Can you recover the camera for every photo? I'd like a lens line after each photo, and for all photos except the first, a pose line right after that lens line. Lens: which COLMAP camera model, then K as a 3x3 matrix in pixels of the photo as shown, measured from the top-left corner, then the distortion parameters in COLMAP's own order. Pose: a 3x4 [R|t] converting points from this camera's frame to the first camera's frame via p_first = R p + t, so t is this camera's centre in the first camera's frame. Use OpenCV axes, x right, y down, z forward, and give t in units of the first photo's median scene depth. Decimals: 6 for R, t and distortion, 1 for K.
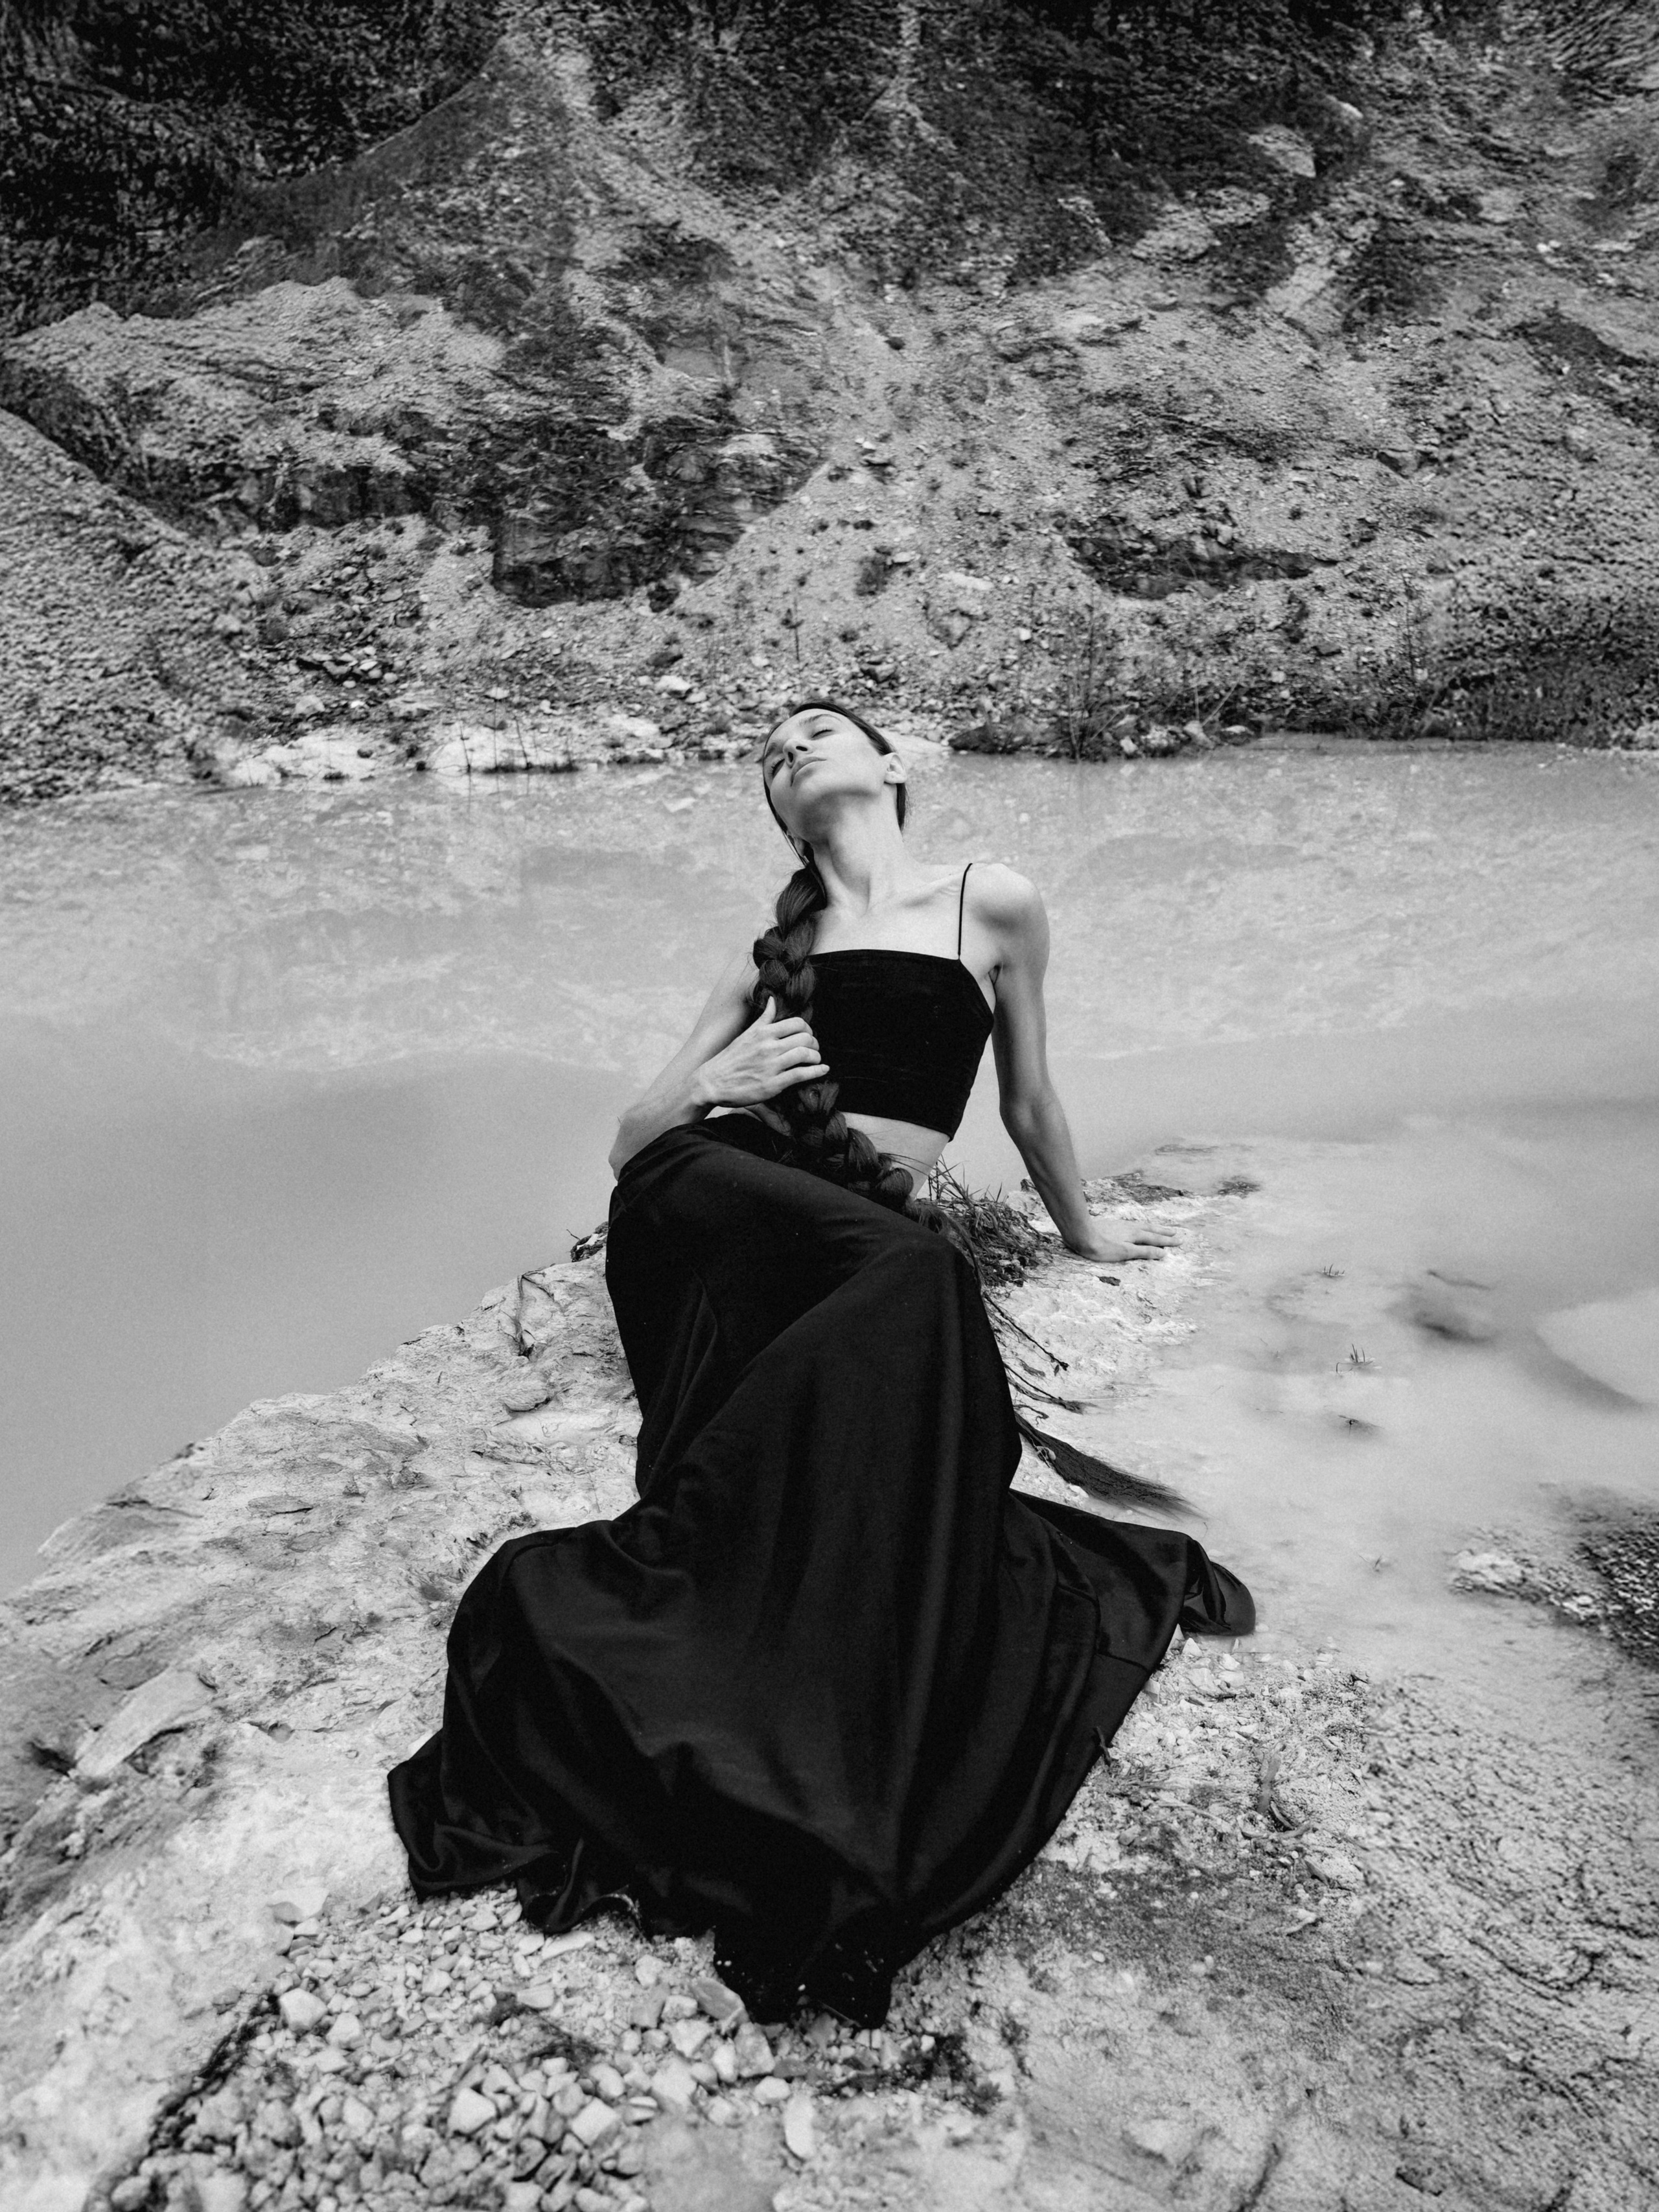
lens RADIAL K [[2286.7, 0, 829.5], [0, 2286.7, 1106.0], [0, 0, 1]] dist [-0.001506, -0.009352]
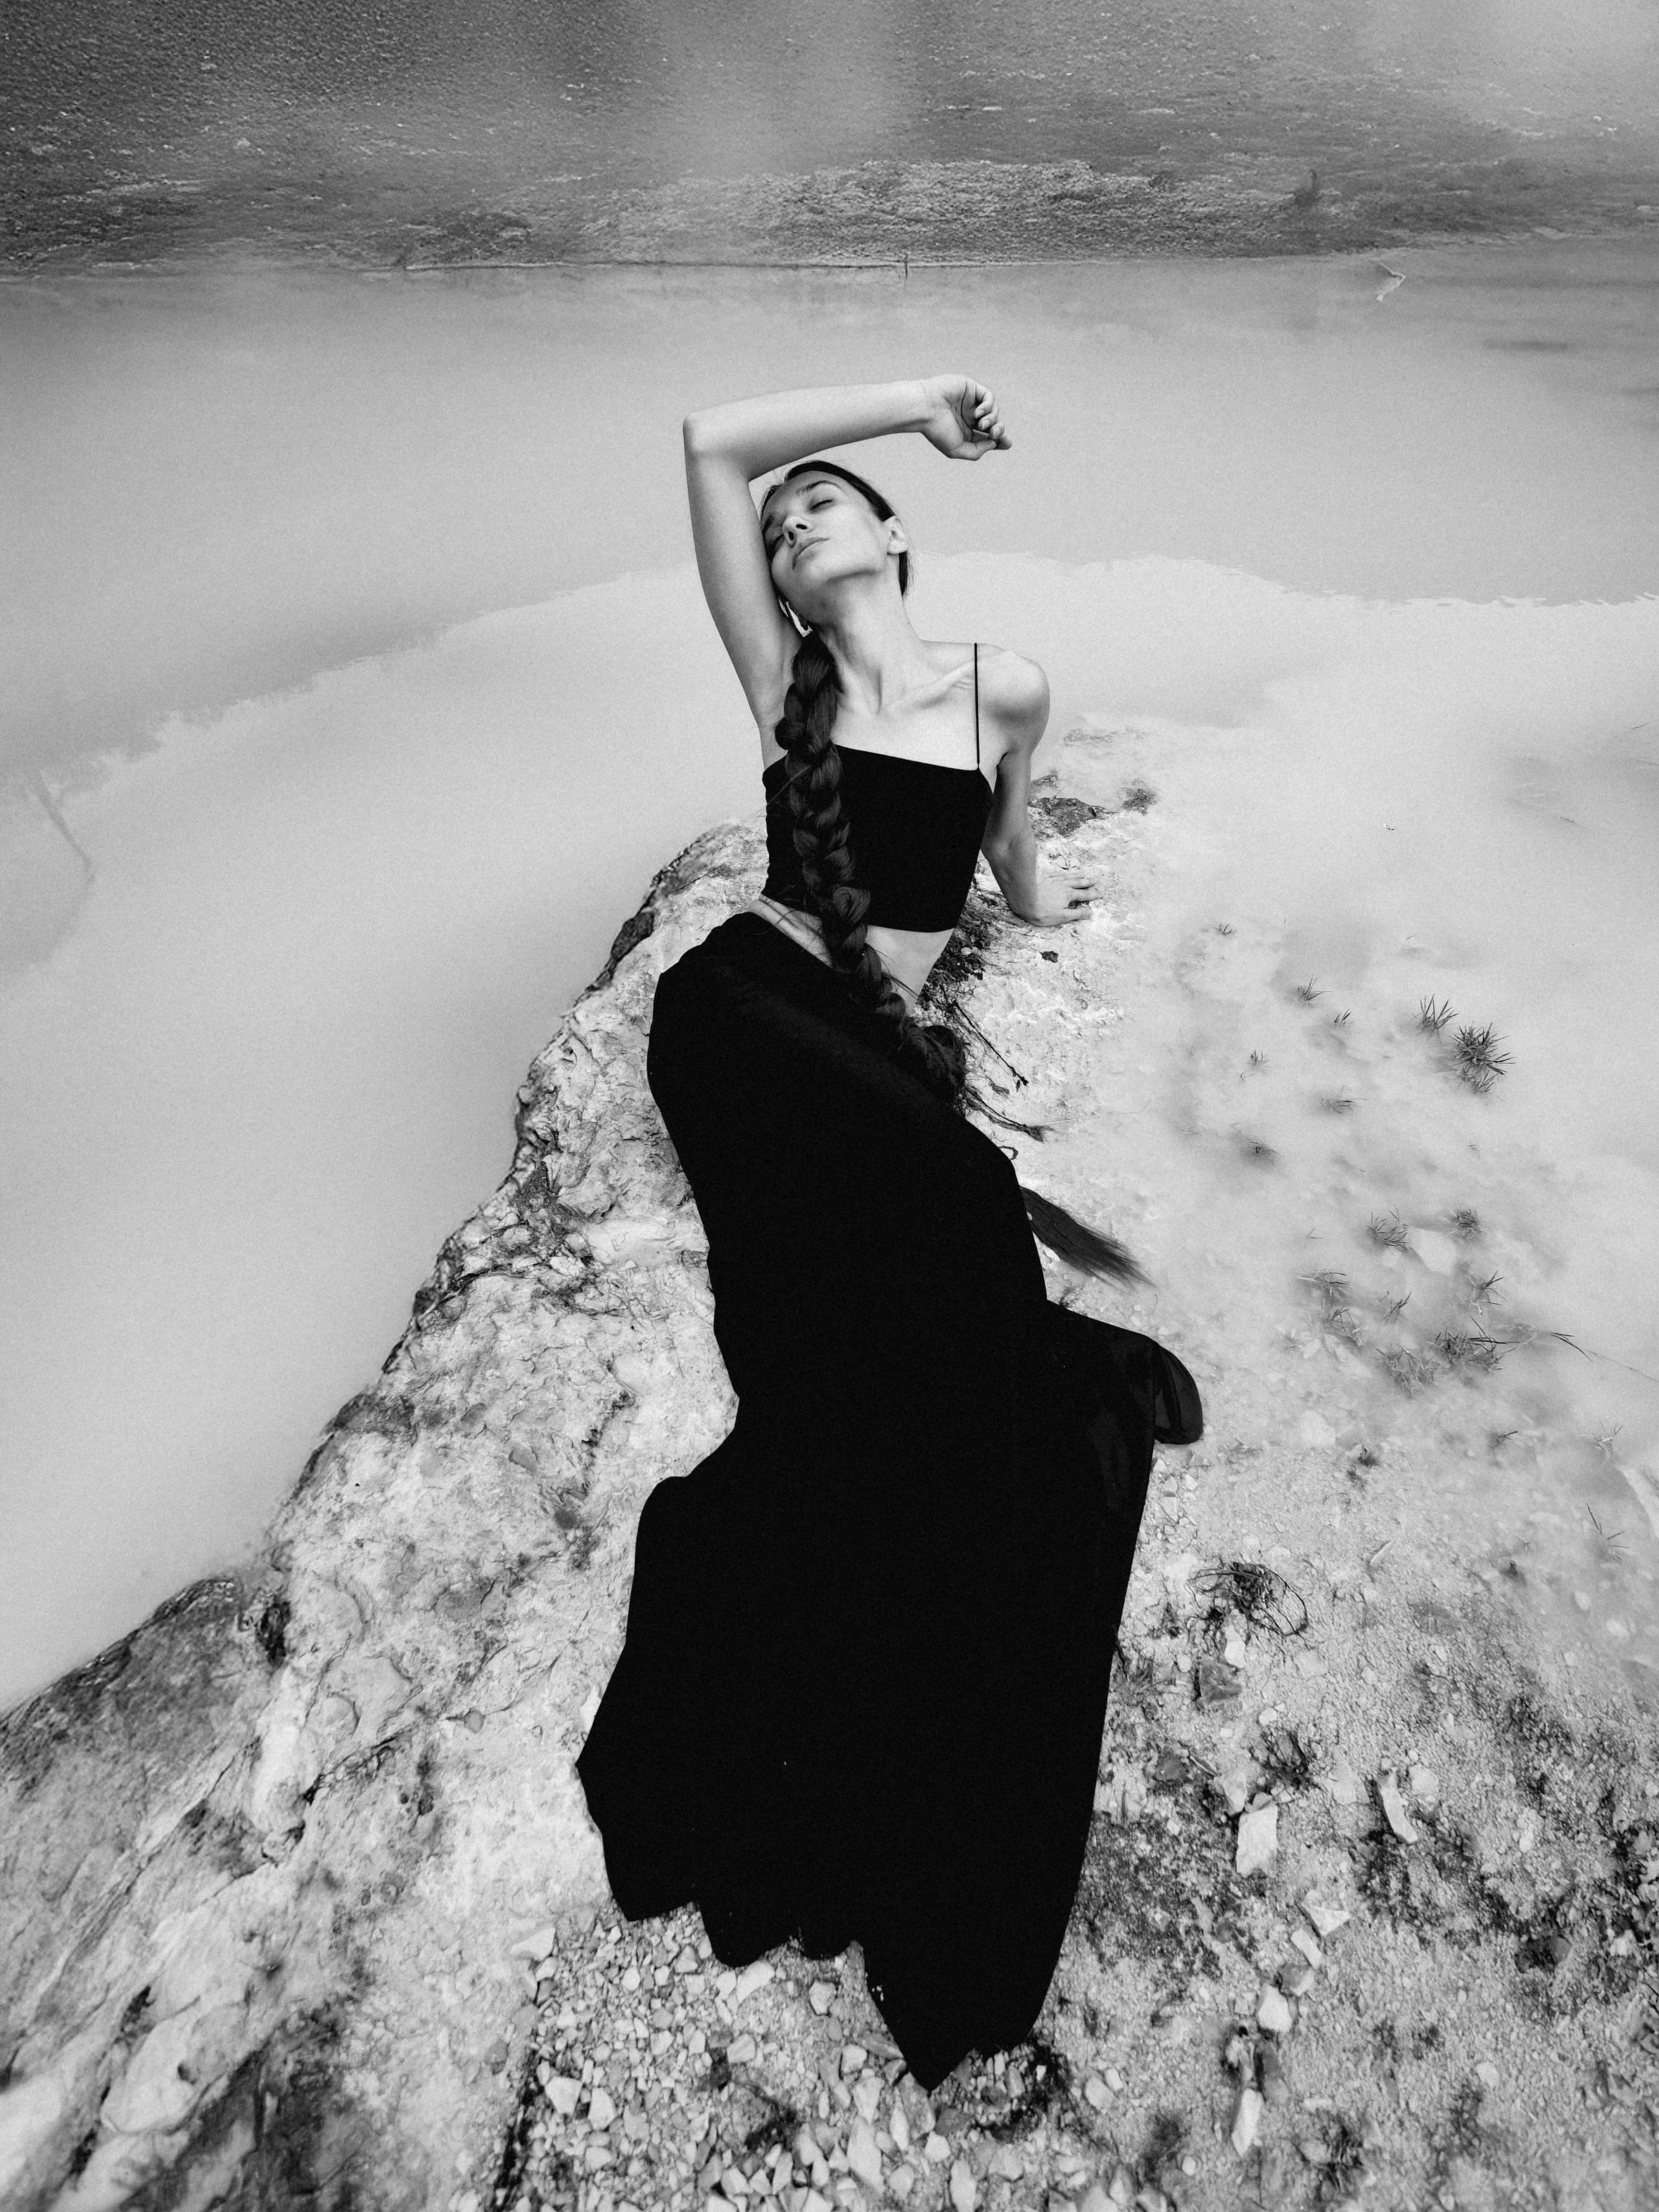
lens RADIAL K [[1379.9, 0, 829.5], [0, 1379.9, 1106.0], [0, 0, 1]] dist [-0.018228, 0.018526]
pose [[0.992450, -0.063244, 0.105084, -0.083049], [-0.013746, 0.794039, 0.607711, -0.341714], [-0.121875, -0.604568, 0.787175, 0.459019]]
